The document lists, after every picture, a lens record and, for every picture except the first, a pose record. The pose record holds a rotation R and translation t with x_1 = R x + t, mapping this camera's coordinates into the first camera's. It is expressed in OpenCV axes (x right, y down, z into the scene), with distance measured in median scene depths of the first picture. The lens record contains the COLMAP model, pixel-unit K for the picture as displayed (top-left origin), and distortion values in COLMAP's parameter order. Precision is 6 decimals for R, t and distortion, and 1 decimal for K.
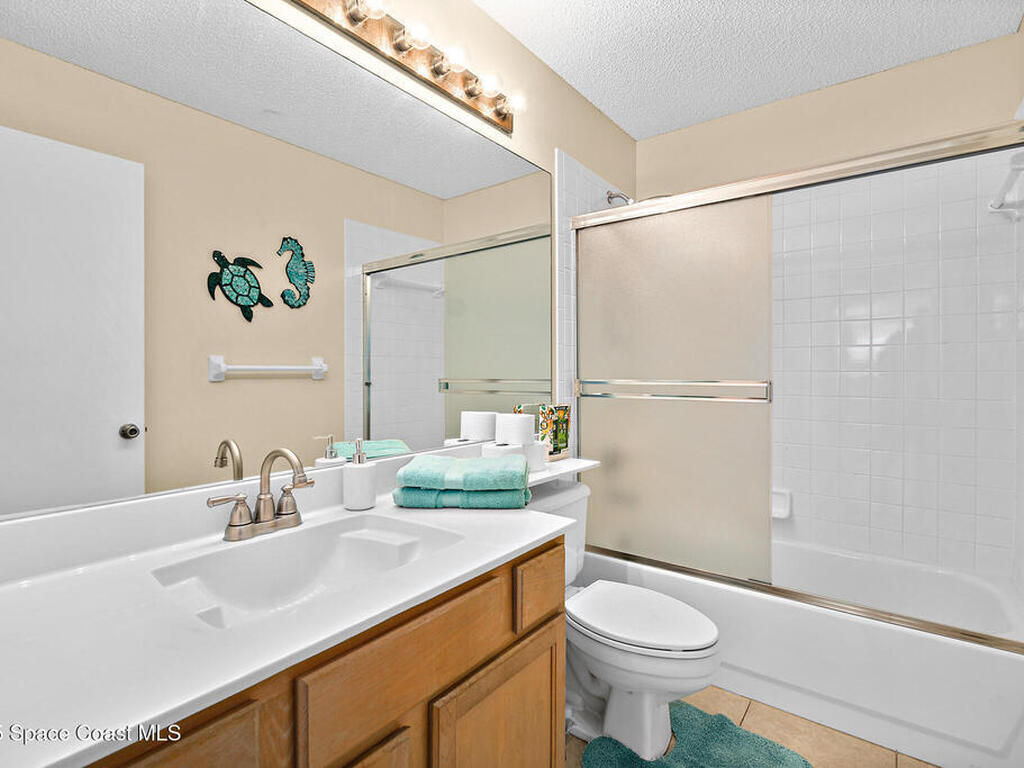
lens RADIAL K [[506.6, 0, 511.3], [0, 506.6, 381.3], [0, 0, 1]] dist [-0.007425, -0.000045]
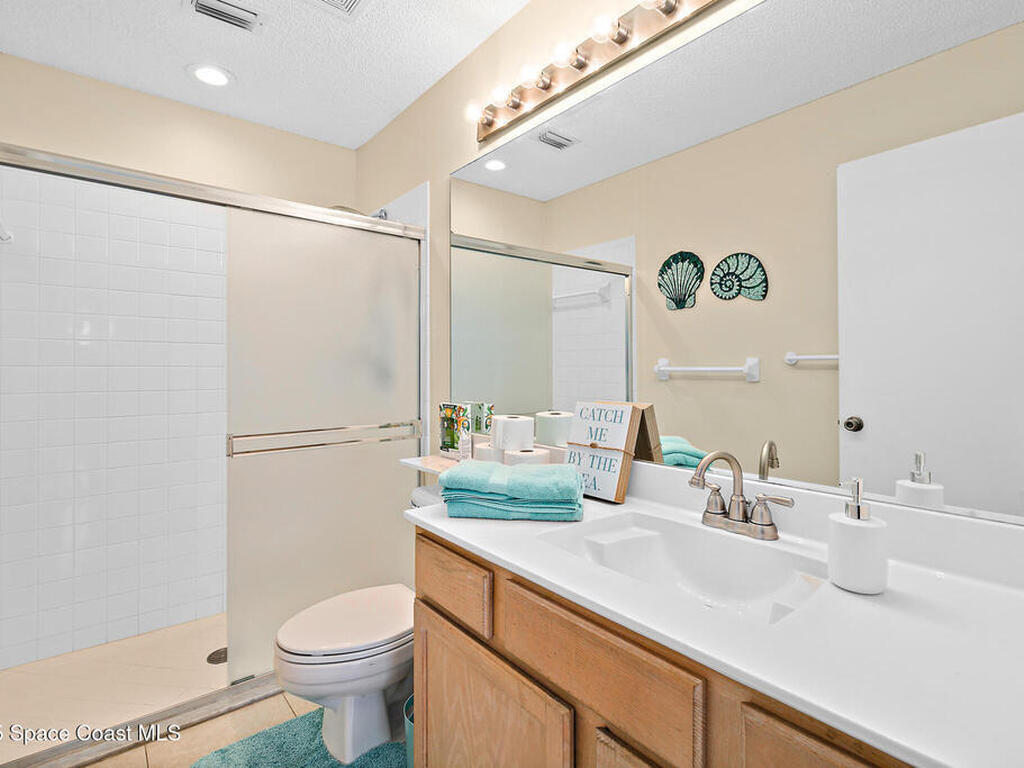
lens RADIAL K [[498.0, 0, 511.0], [0, 498.0, 368.5], [0, 0, 1]] dist [-0.001667, -0.000608]
pose [[-0.235441, -0.010660, -0.971830, 0.671777], [-0.026048, 0.999650, -0.004655, -0.012769], [0.971539, 0.024218, -0.235637, 0.892069]]
